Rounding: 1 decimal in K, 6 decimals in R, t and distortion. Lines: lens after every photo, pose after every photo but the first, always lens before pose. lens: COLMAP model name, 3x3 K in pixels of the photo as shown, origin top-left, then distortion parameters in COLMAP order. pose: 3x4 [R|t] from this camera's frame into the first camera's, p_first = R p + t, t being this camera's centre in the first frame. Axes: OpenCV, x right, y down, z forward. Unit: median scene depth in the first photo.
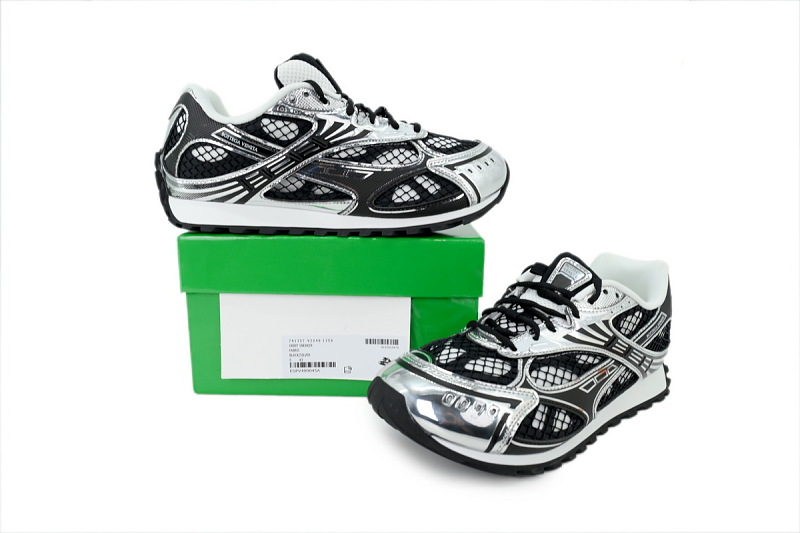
lens RADIAL K [[578.4, 0, 400.0], [0, 578.4, 266.5], [0, 0, 1]] dist [0.004917, 0.000501]
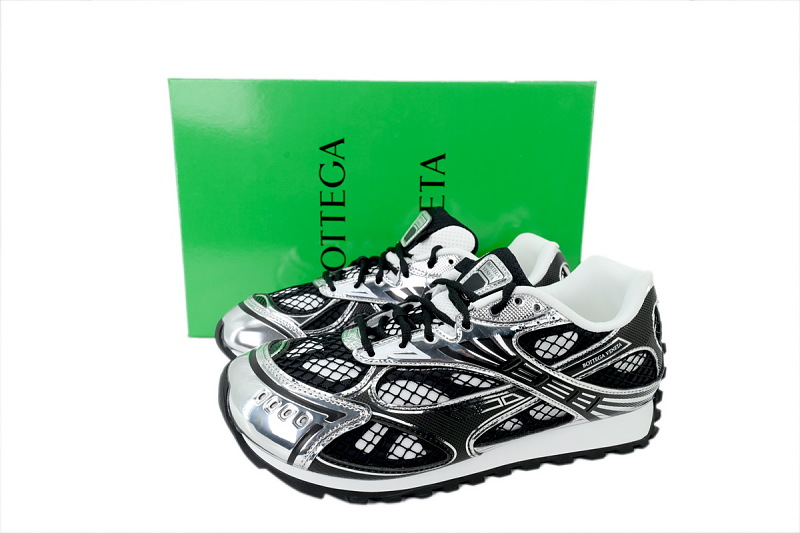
lens RADIAL K [[578.4, 0, 400.0], [0, 578.4, 266.5], [0, 0, 1]] dist [0.004917, 0.000501]
pose [[0.924629, 0.094393, -0.368986, 0.531033], [-0.085117, 0.995511, 0.041378, -0.023548], [0.371236, -0.006852, 0.928513, 0.223892]]
